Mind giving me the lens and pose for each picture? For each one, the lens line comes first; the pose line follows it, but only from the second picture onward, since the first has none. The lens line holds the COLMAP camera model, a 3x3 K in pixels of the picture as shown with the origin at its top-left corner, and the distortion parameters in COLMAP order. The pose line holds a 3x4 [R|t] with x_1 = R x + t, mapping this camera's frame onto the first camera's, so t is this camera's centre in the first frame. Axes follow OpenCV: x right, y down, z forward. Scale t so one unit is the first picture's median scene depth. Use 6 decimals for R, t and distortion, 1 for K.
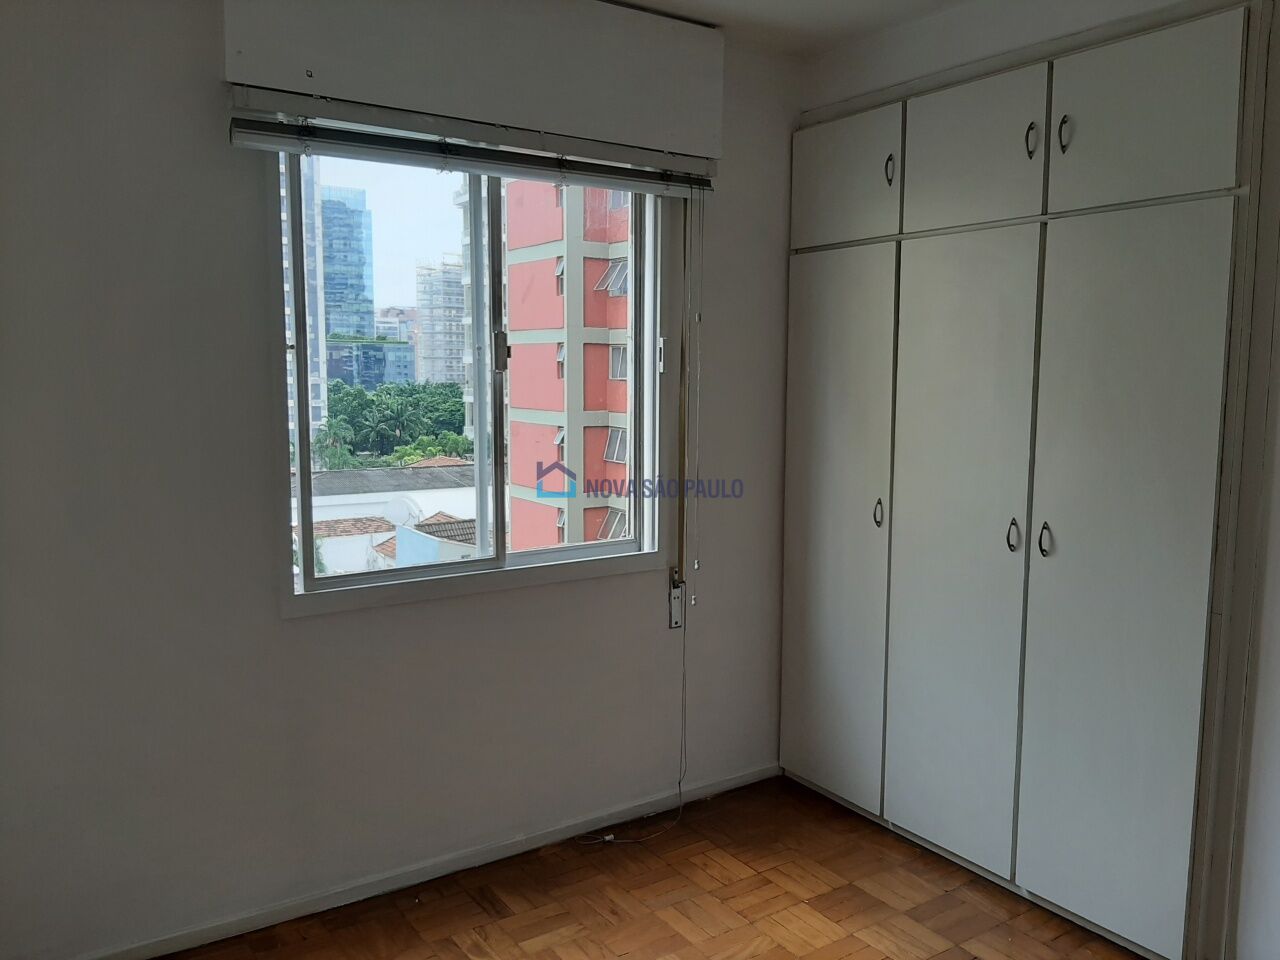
lens RADIAL K [[1008.7, 0, 644.6], [0, 1008.7, 479.8], [0, 0, 1]] dist [-0.002089, -0.002724]
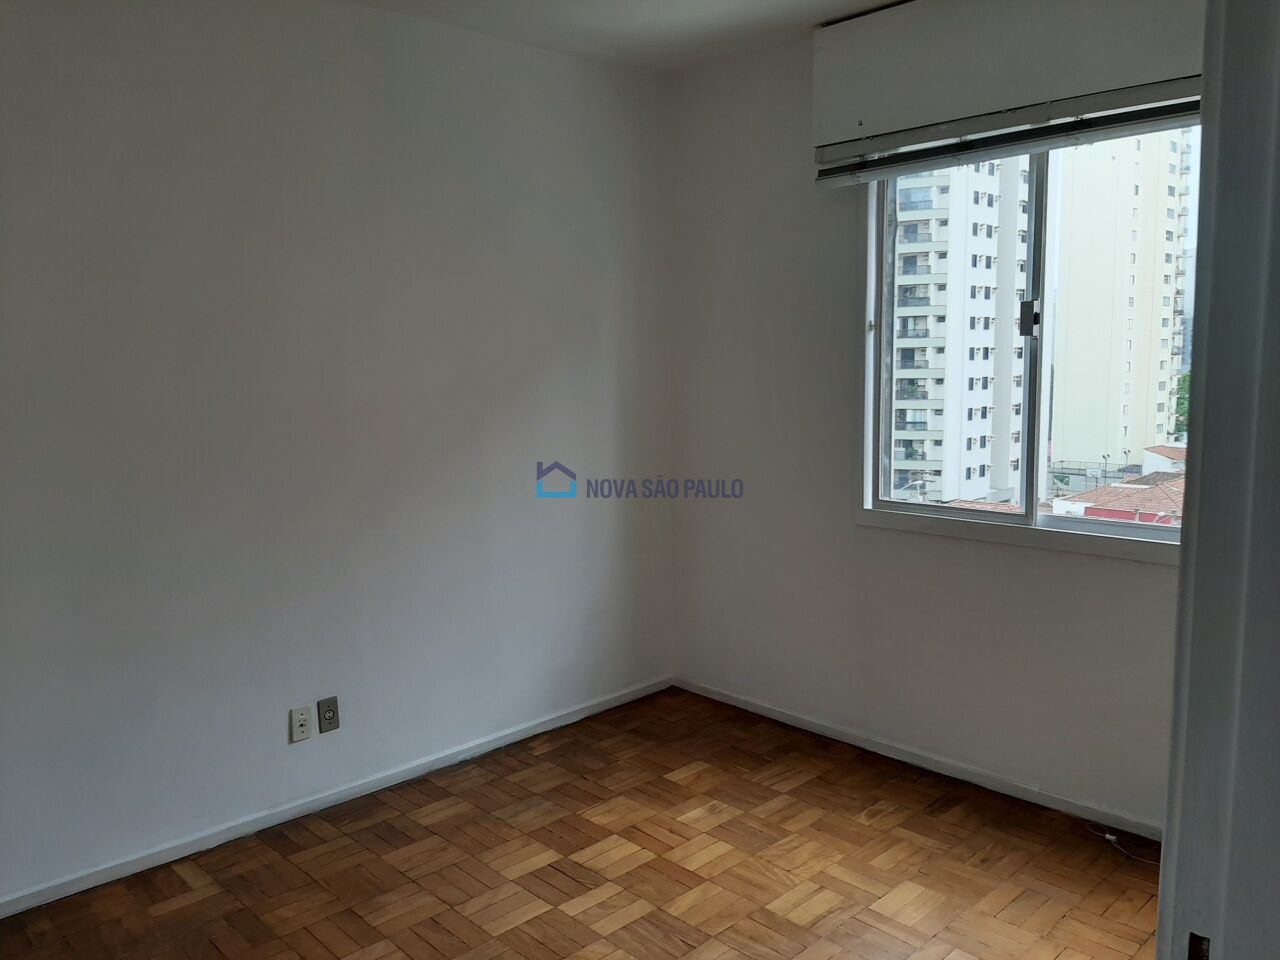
lens RADIAL K [[1008.7, 0, 644.3], [0, 1008.7, 481.8], [0, 0, 1]] dist [-0.002089, -0.002724]
pose [[0.157989, 0.113834, -0.980857, 0.845342], [-0.087815, 0.991017, 0.100868, -0.029404], [0.983528, 0.070198, 0.166567, 0.434704]]
